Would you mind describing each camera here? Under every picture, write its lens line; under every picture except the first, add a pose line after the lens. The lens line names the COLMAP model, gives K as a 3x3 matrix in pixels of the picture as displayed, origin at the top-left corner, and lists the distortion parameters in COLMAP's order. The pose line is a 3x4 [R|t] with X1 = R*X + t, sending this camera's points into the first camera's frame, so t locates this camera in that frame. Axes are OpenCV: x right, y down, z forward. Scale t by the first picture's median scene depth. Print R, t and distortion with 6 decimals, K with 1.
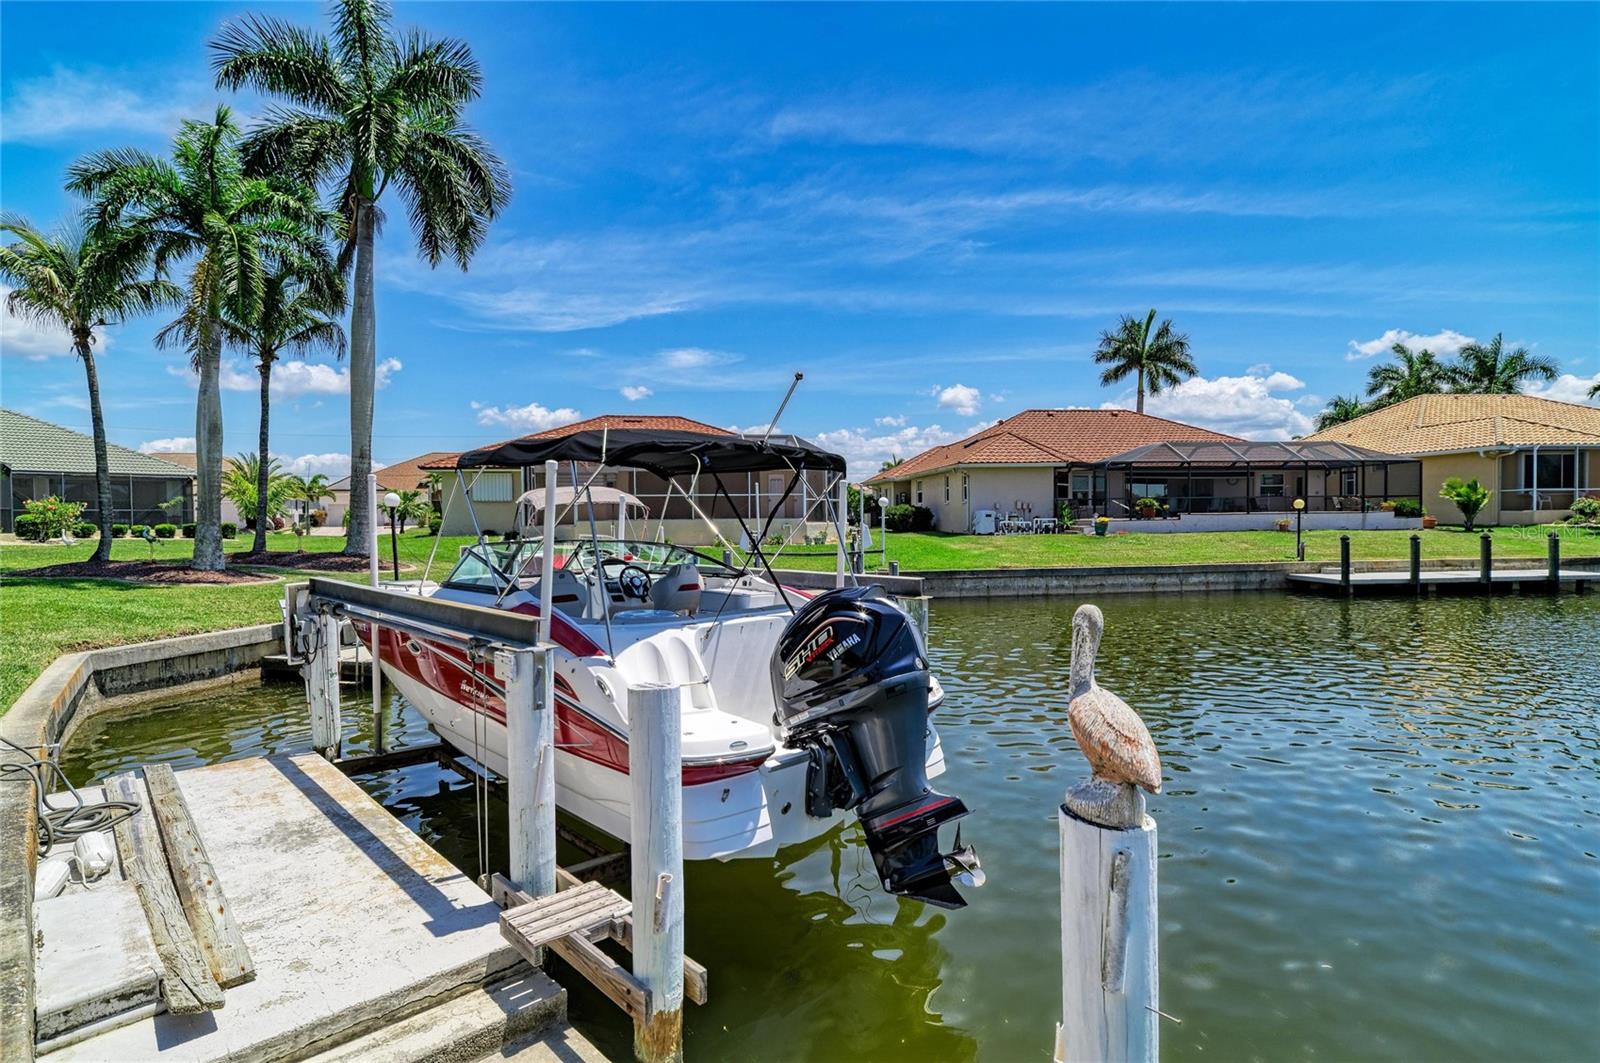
lens RADIAL K [[815.6, 0, 789.6], [0, 815.6, 533.5], [0, 0, 1]] dist [-0.007204, 0.002256]
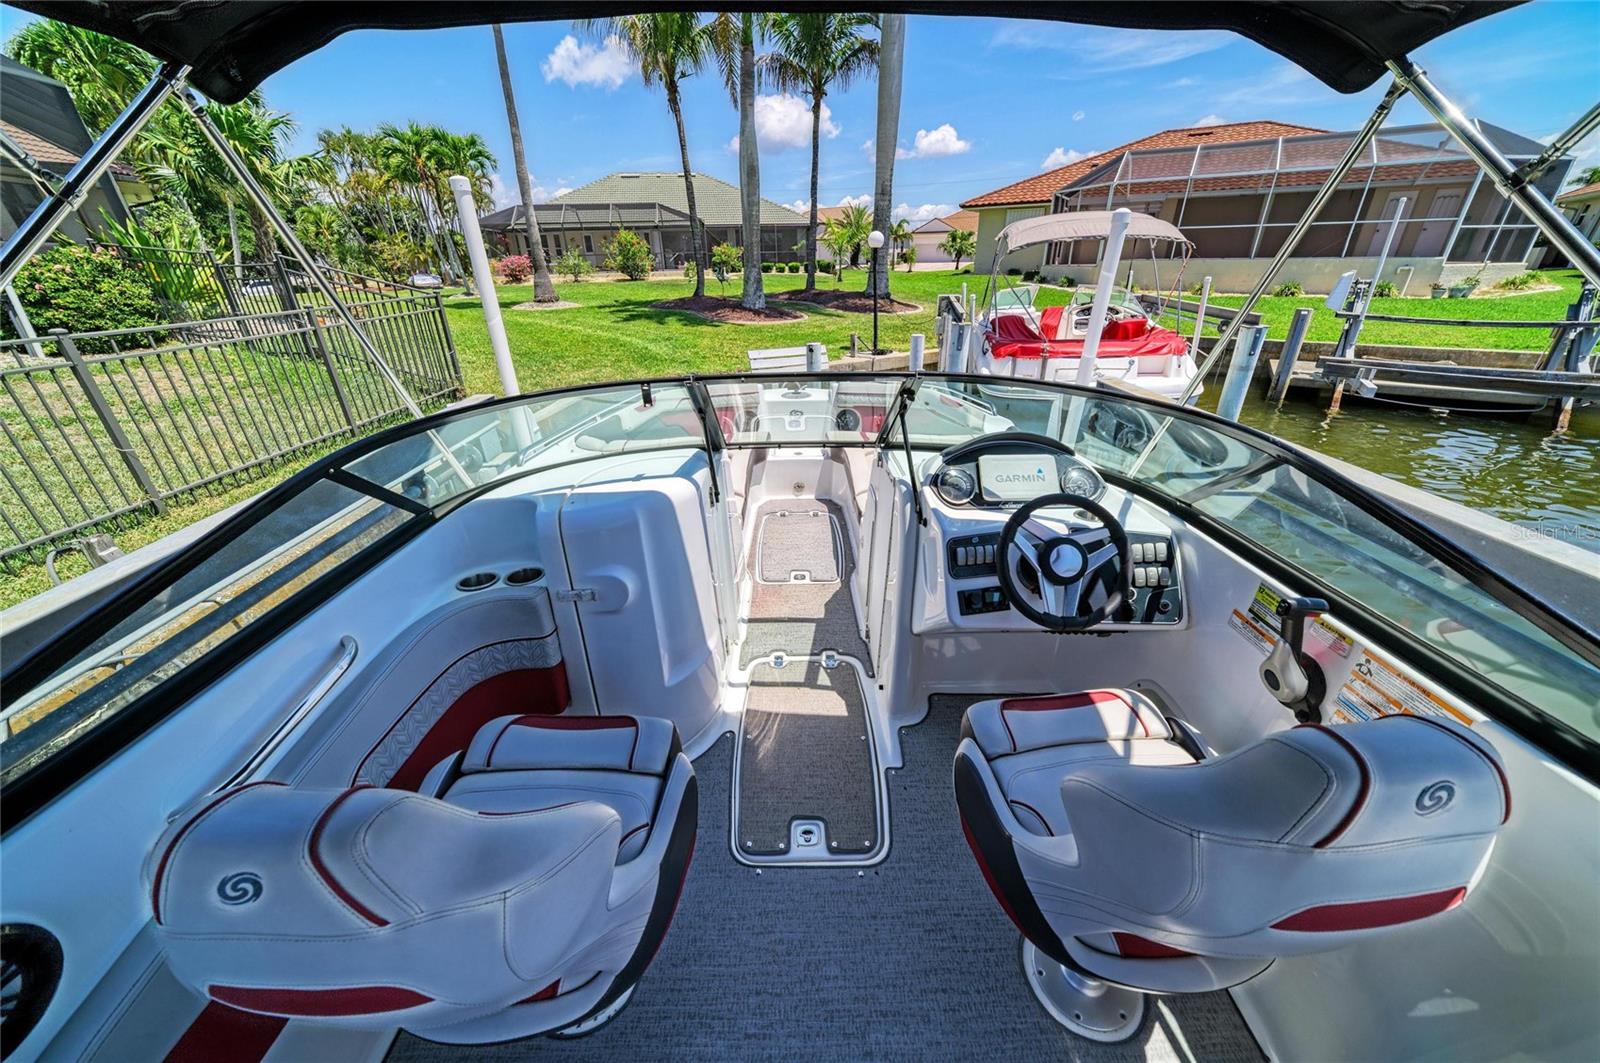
lens RADIAL K [[572.1, 0, 801.3], [0, 572.1, 530.9], [0, 0, 1]] dist [-0.017094, 0.003433]
pose [[0.746976, 0.281399, -0.602363, -0.037084], [-0.001704, 0.906820, 0.421515, -0.007377], [0.664848, -0.313835, 0.677852, 0.222529]]
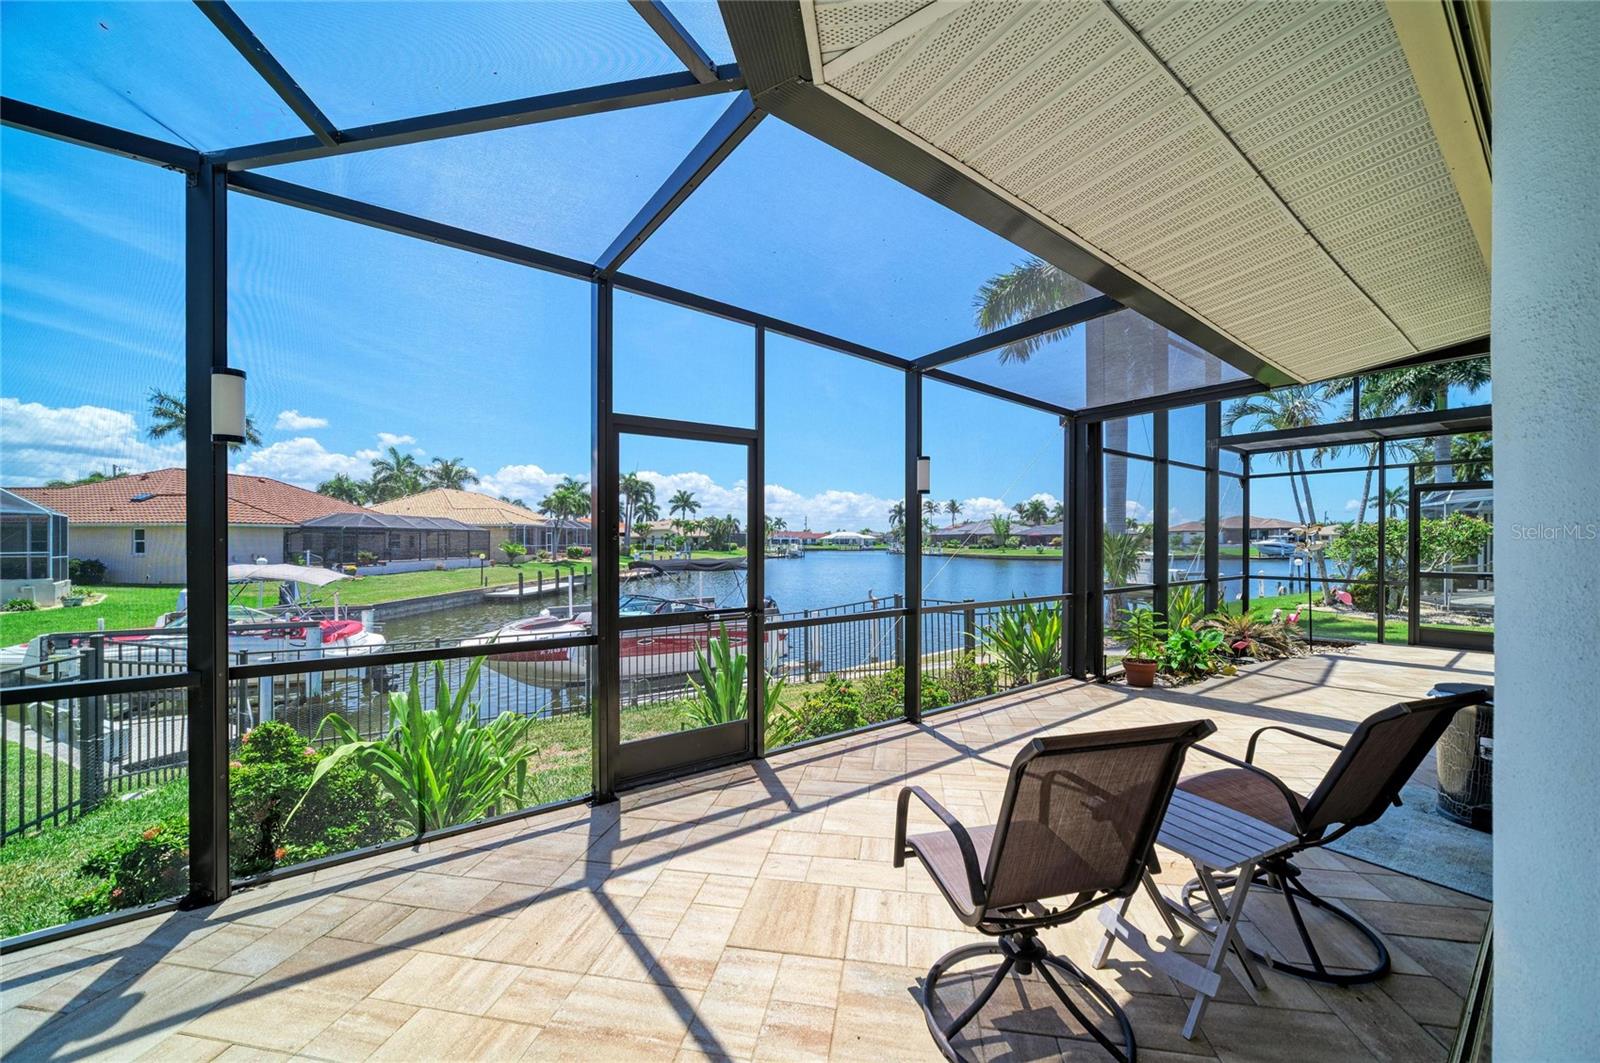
lens RADIAL K [[572.1, 0, 820.3], [0, 572.1, 533.2], [0, 0, 1]] dist [-0.017094, 0.003433]
pose [[0.103576, 0.021564, 0.994388, -0.504816], [0.021447, 0.999484, -0.023909, -0.034201], [-0.994390, 0.023803, 0.103060, 0.065832]]
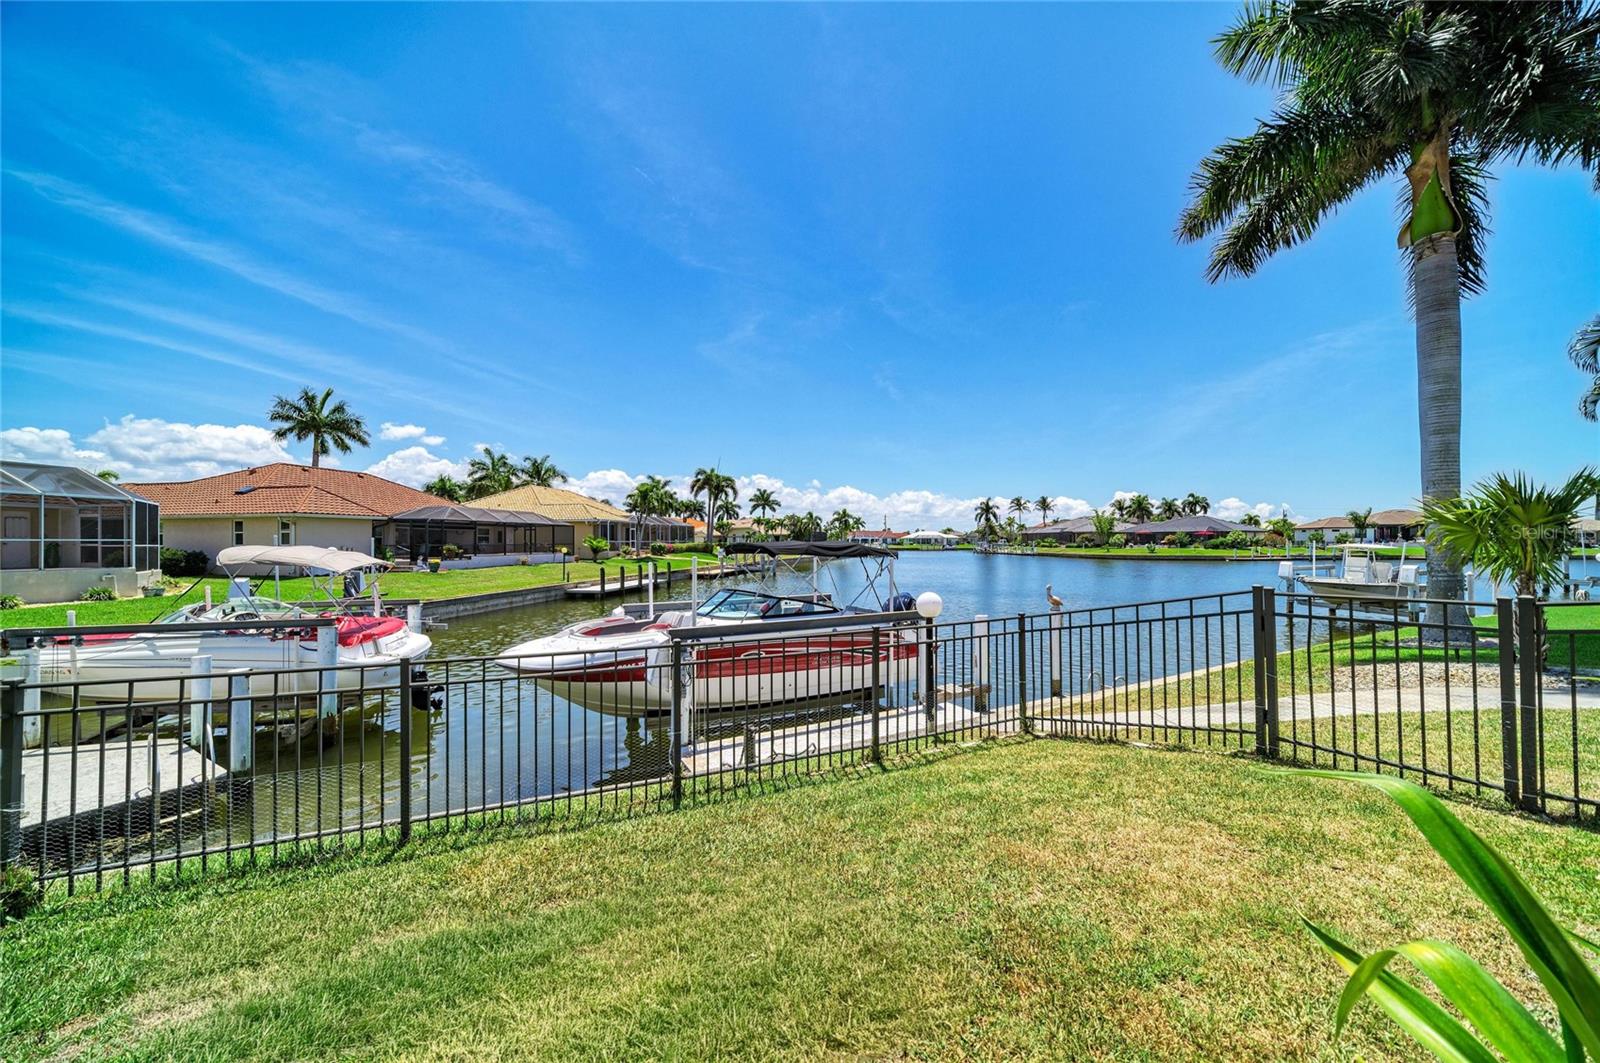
lens RADIAL K [[572.1, 0, 817.1], [0, 572.1, 533.8], [0, 0, 1]] dist [-0.017094, 0.003433]
pose [[0.236959, 0.022243, 0.971265, -0.384947], [0.020710, 0.999395, -0.027939, -0.021548], [-0.971299, 0.026736, 0.236355, 0.131497]]
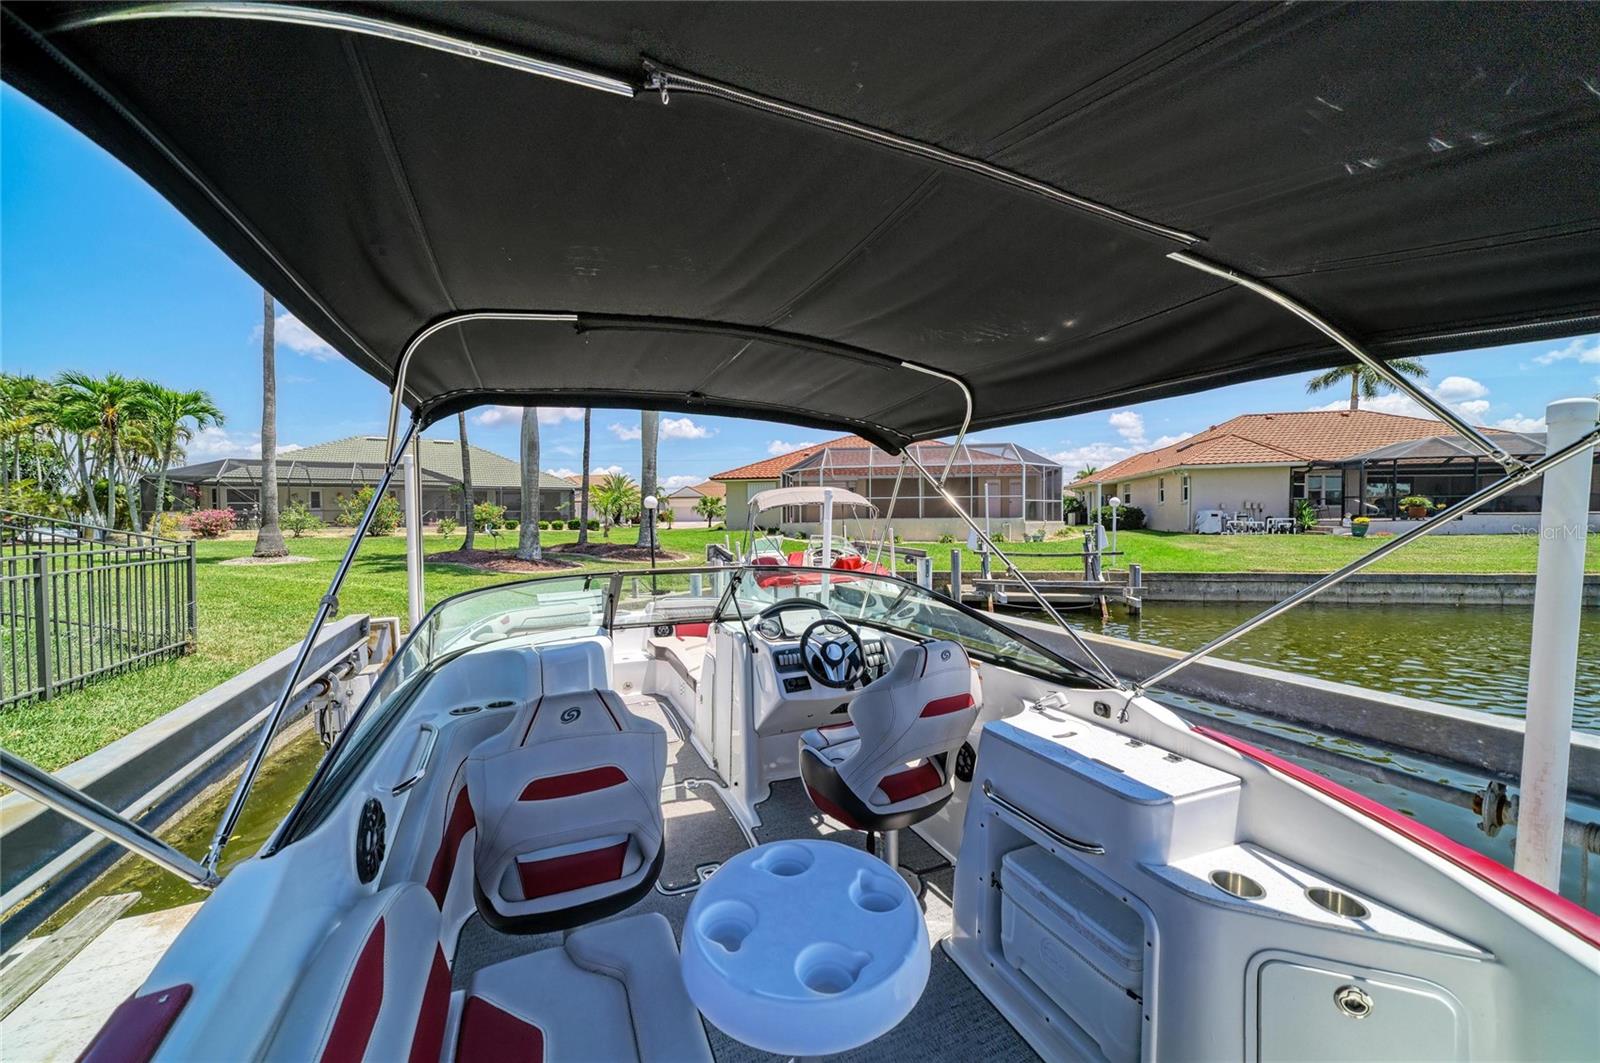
lens RADIAL K [[572.1, 0, 806.0], [0, 572.1, 523.2], [0, 0, 1]] dist [-0.017094, 0.003433]
pose [[0.951641, 0.004770, -0.307174, -0.023854], [-0.006703, 0.999964, -0.005239, -0.005171], [0.307138, 0.007045, 0.951639, 0.176573]]
